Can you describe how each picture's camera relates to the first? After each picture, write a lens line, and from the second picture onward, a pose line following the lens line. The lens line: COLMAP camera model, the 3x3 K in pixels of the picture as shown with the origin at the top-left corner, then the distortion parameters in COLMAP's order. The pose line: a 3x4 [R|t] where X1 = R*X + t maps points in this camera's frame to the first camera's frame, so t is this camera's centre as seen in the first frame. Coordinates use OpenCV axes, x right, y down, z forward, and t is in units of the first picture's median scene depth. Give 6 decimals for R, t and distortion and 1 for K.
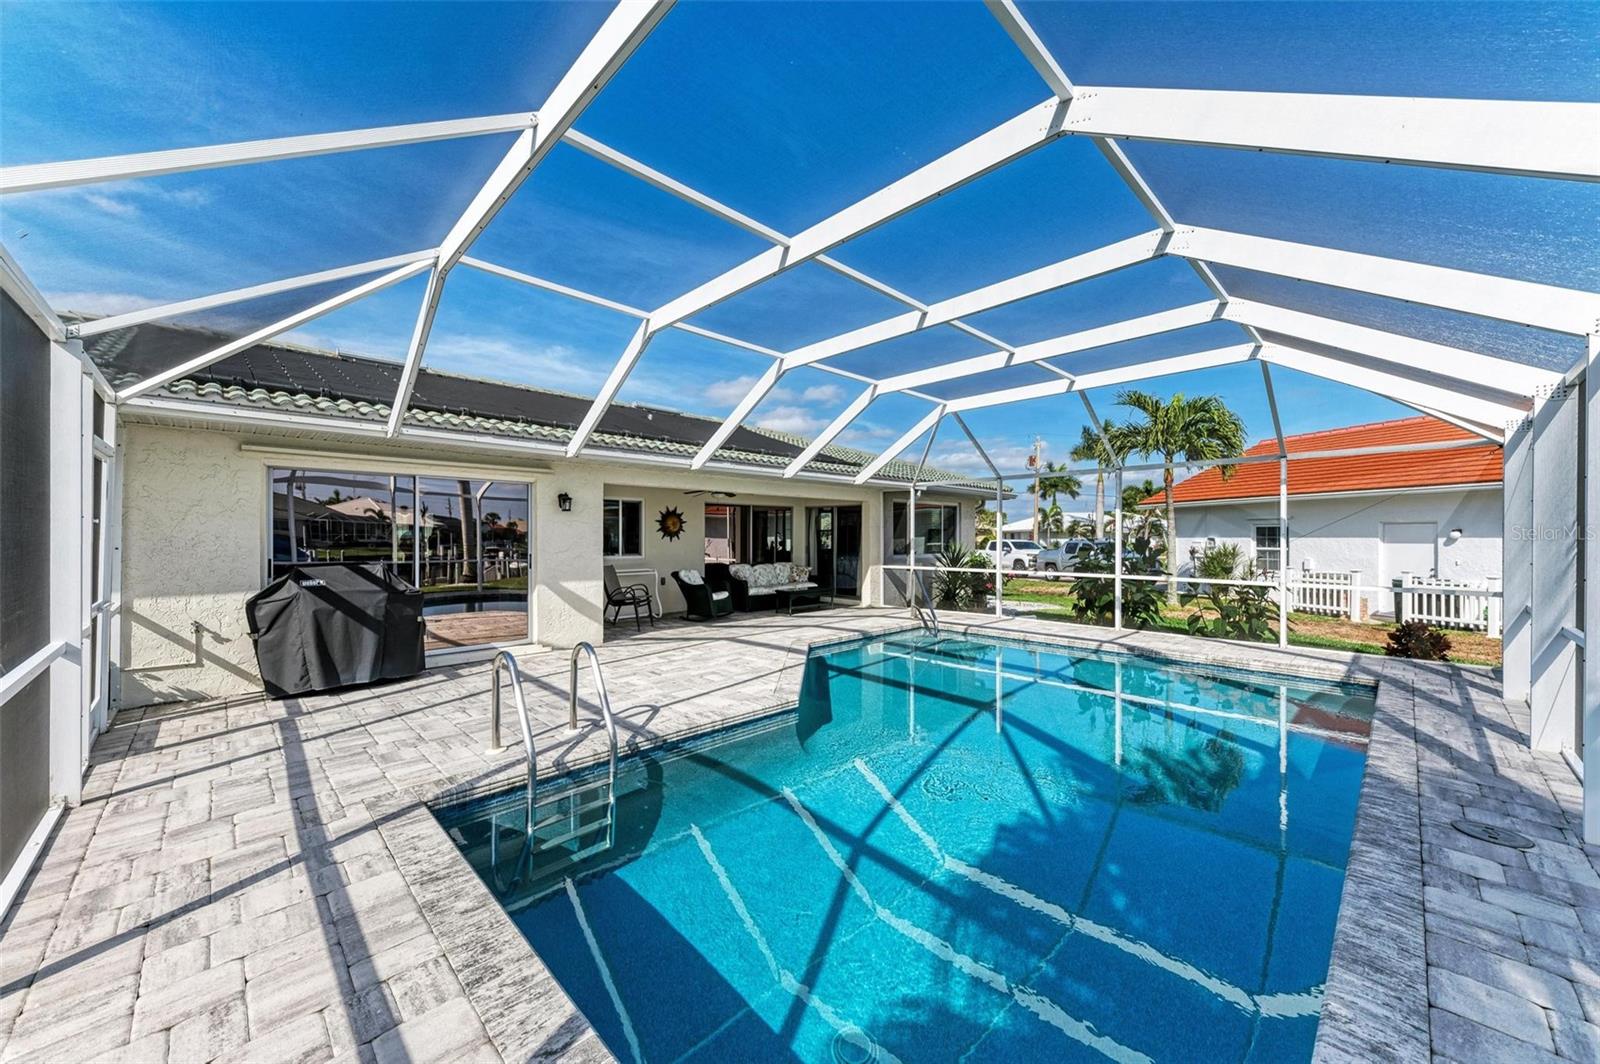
lens RADIAL K [[591.8, 0, 814.1], [0, 591.8, 535.6], [0, 0, 1]] dist [0.005173, -0.001690]
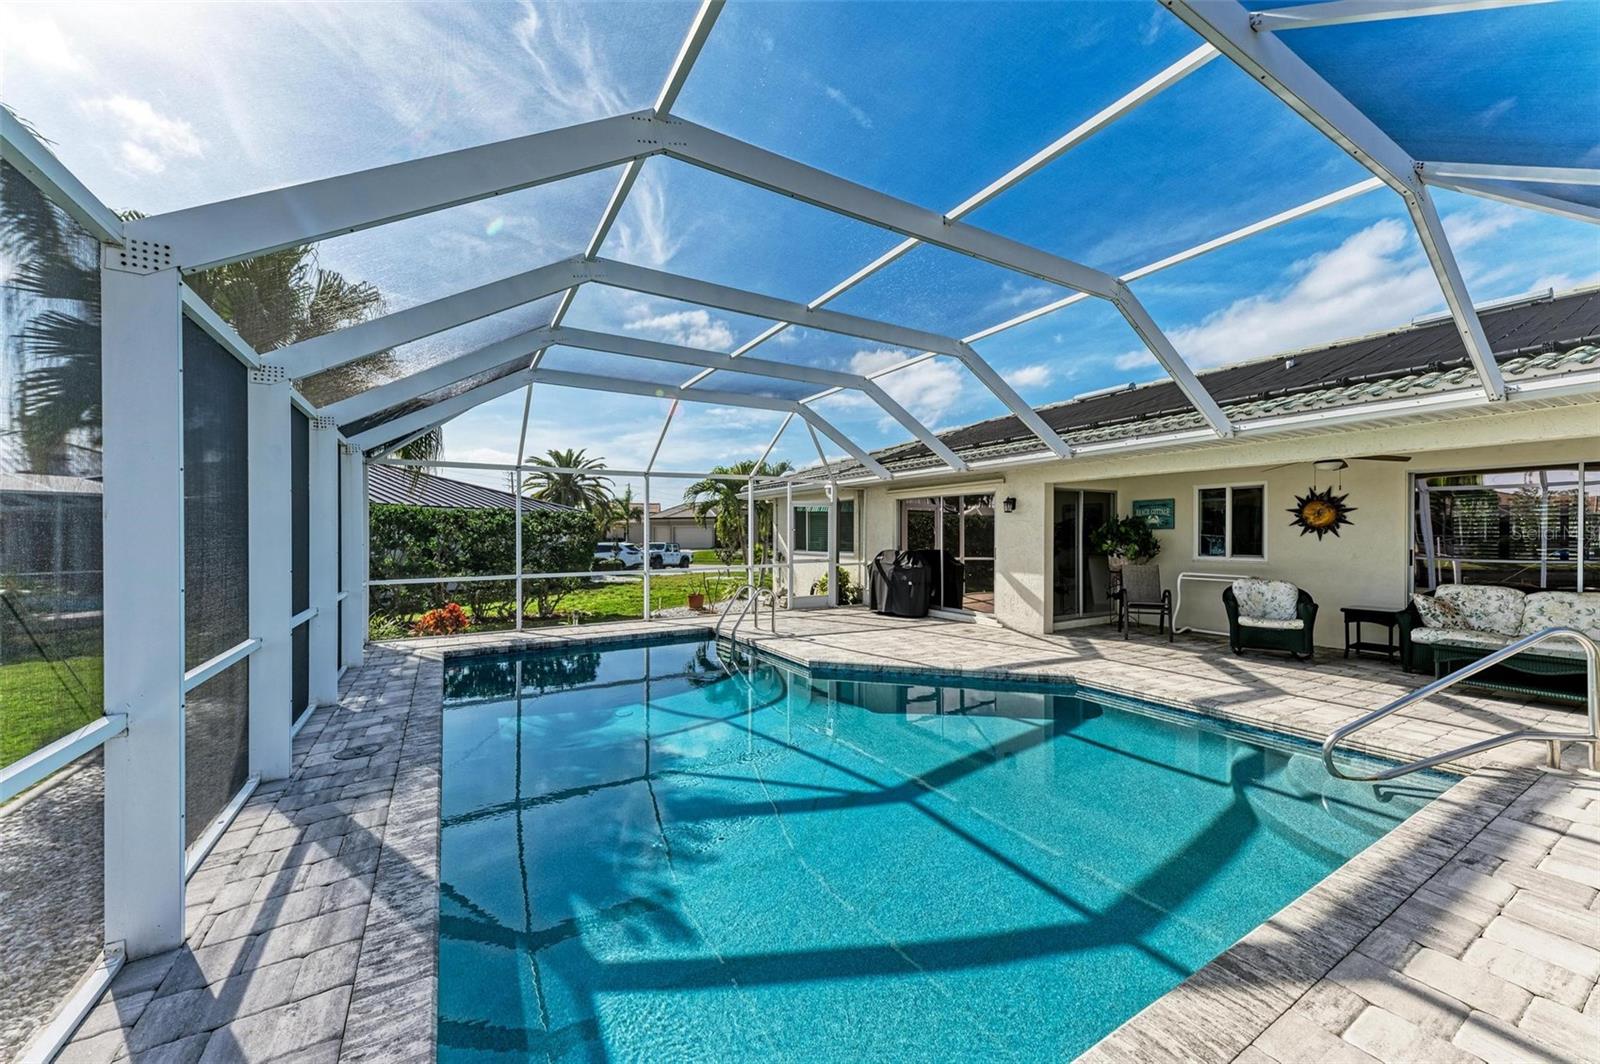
lens RADIAL K [[591.8, 0, 794.9], [0, 591.8, 531.4], [0, 0, 1]] dist [0.005173, -0.001690]
pose [[-0.259778, 0.006016, -0.965650, 2.590525], [0.012250, 0.999921, 0.002934, -0.039154], [0.965591, -0.011067, -0.259831, 2.768107]]
